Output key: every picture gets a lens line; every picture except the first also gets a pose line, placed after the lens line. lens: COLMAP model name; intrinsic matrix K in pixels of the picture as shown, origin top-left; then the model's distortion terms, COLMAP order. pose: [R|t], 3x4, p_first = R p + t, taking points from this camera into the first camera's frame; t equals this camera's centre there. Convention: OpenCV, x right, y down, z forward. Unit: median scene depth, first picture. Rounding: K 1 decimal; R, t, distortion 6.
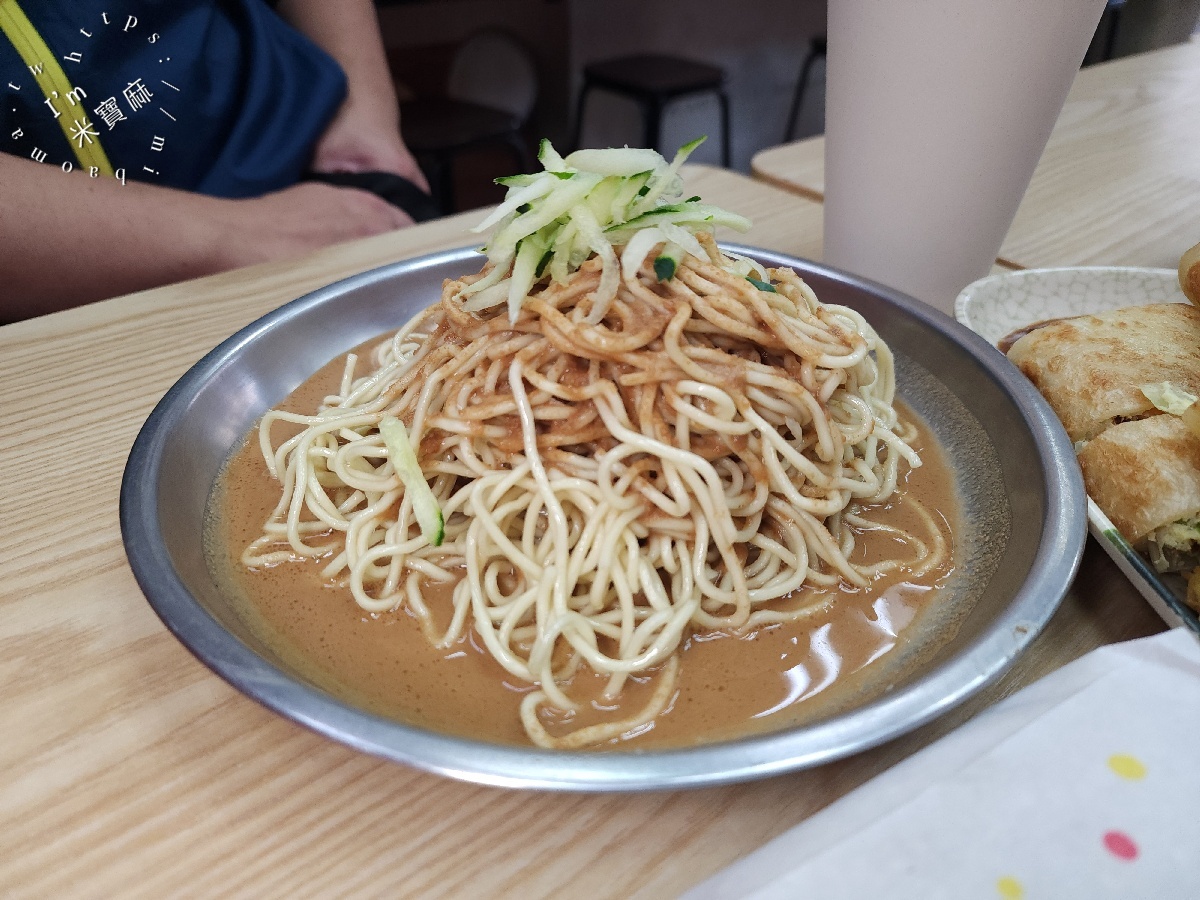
lens RADIAL K [[815.0, 0, 600.0], [0, 815.0, 450.0], [0, 0, 1]] dist [0.066877, -0.060795]
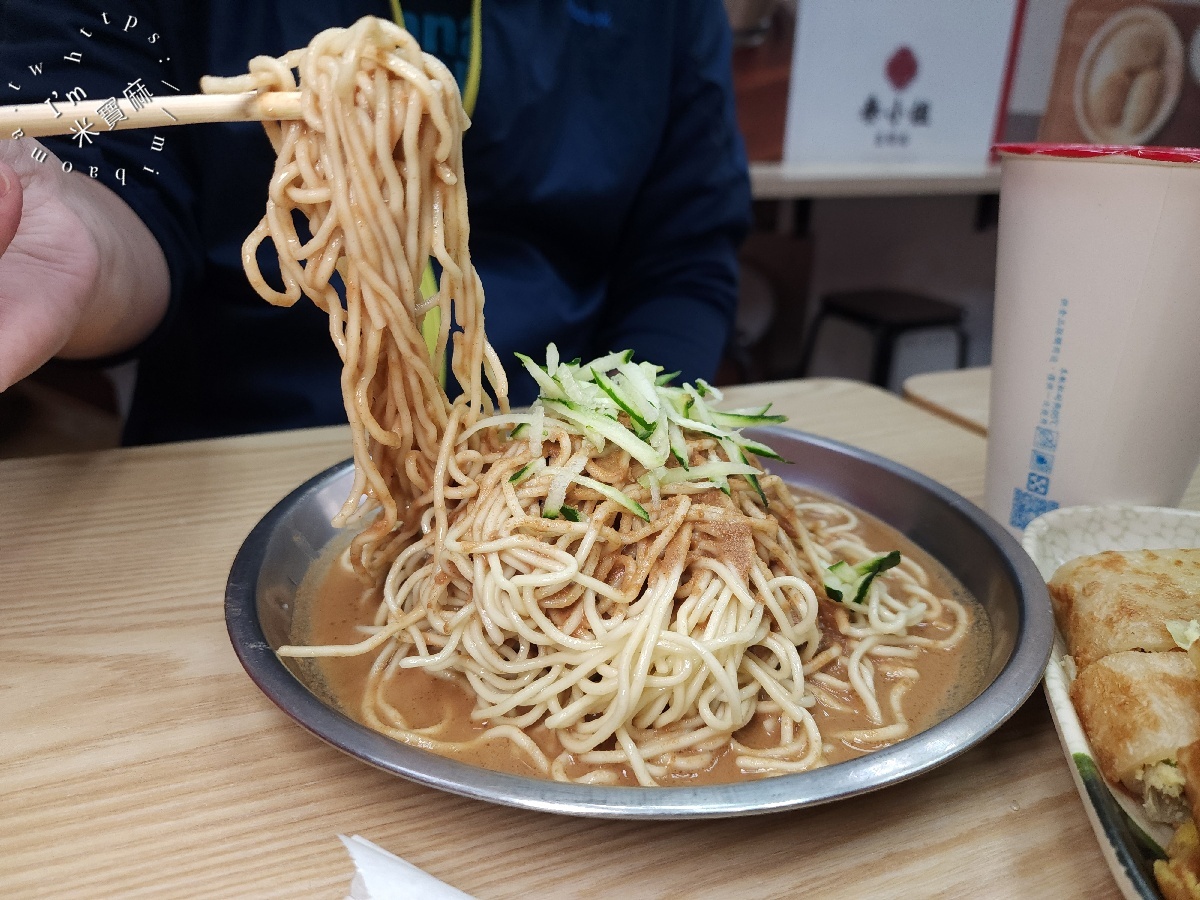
lens RADIAL K [[815.0, 0, 600.0], [0, 815.0, 450.0], [0, 0, 1]] dist [0.066877, -0.060795]
pose [[0.956152, 0.120693, -0.266845, 0.254907], [-0.181124, 0.959685, -0.214937, 0.056453], [0.230146, 0.253844, 0.939466, -0.098136]]
